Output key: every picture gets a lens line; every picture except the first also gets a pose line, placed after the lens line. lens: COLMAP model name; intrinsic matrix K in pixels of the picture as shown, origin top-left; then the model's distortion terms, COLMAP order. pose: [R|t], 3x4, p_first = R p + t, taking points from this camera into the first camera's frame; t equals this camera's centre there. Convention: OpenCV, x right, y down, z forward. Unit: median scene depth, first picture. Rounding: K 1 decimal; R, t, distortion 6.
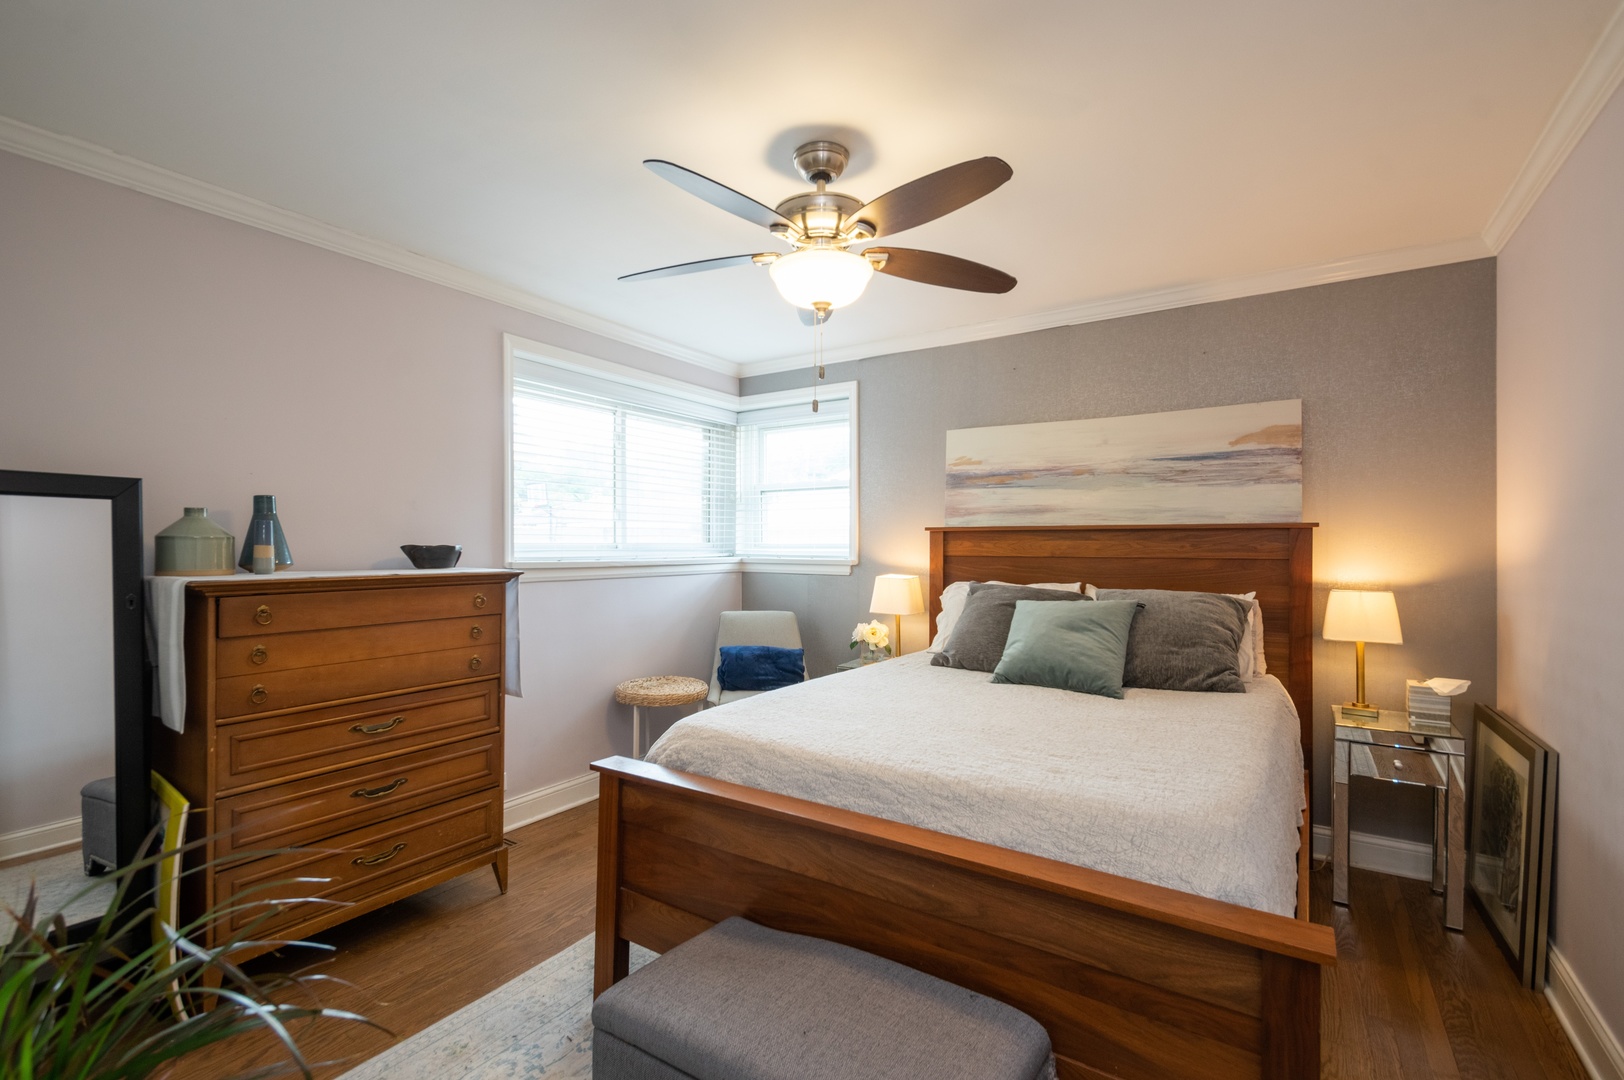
lens RADIAL K [[708.3, 0, 810.2], [0, 708.3, 544.8], [0, 0, 1]] dist [0.001249, 0.000159]
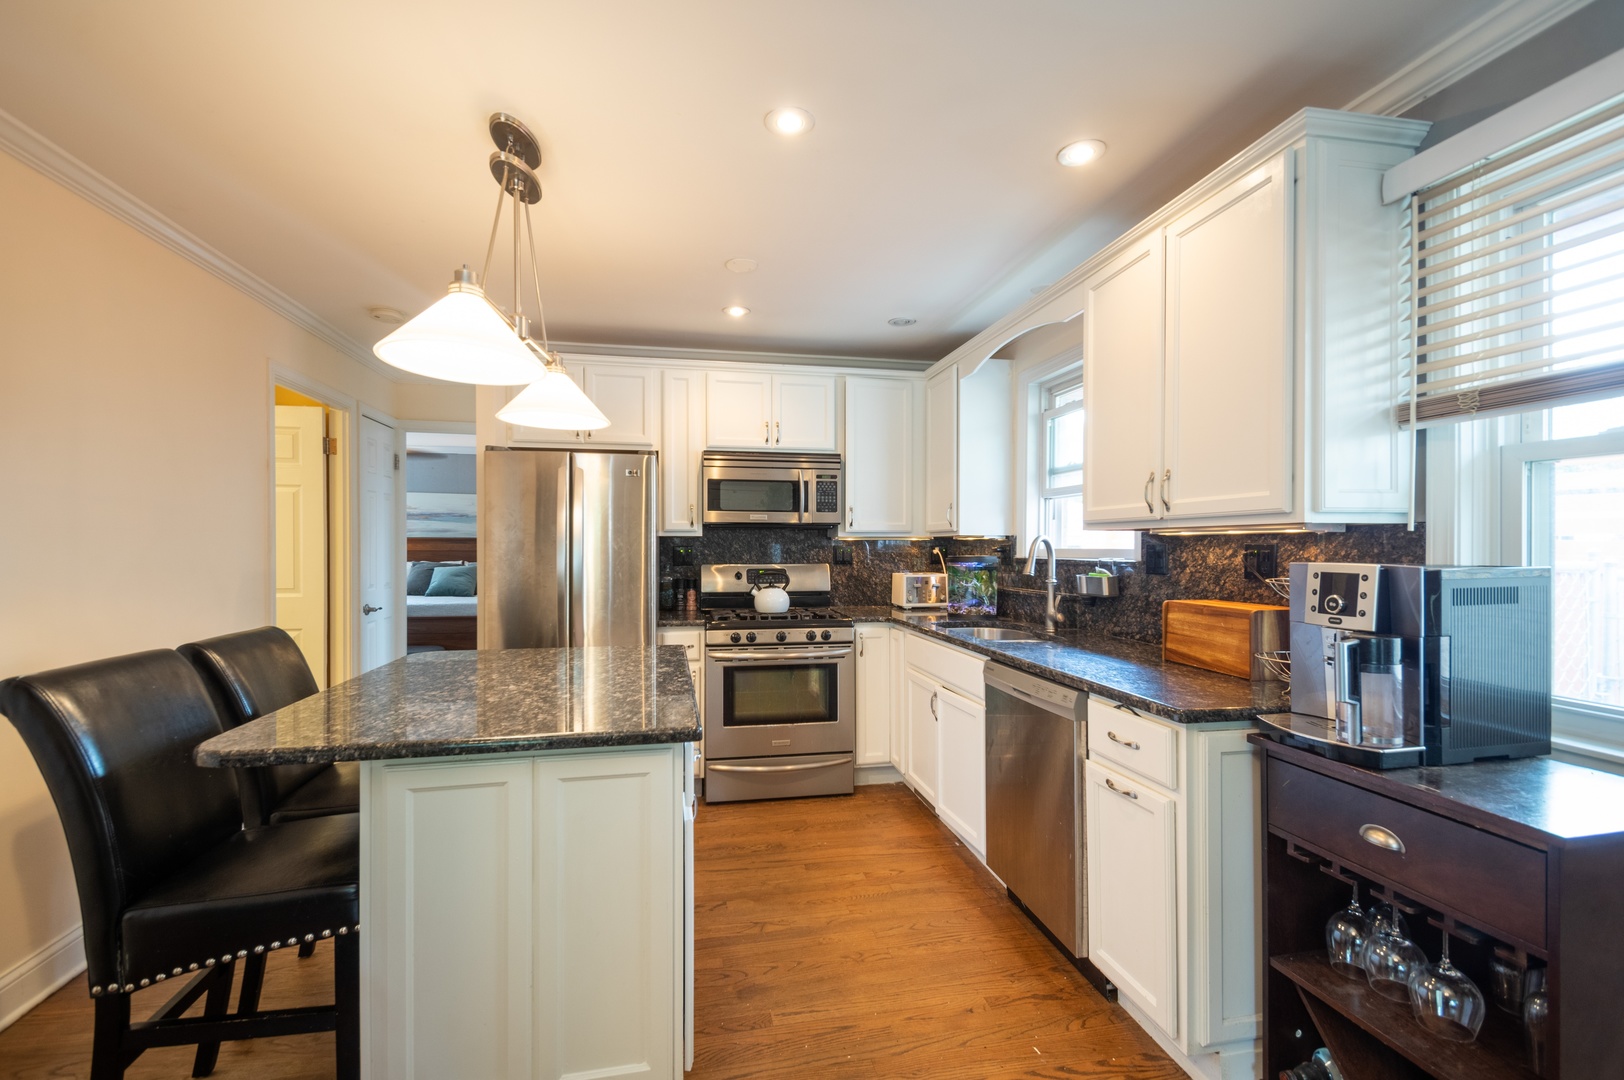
lens RADIAL K [[708.3, 0, 808.9], [0, 708.3, 540.9], [0, 0, 1]] dist [0.001249, 0.000159]
pose [[0.711682, 0.002271, 0.702498, -0.520008], [0.000788, 0.999992, -0.004031, -0.004377], [-0.702501, 0.003423, 0.711674, -1.687930]]
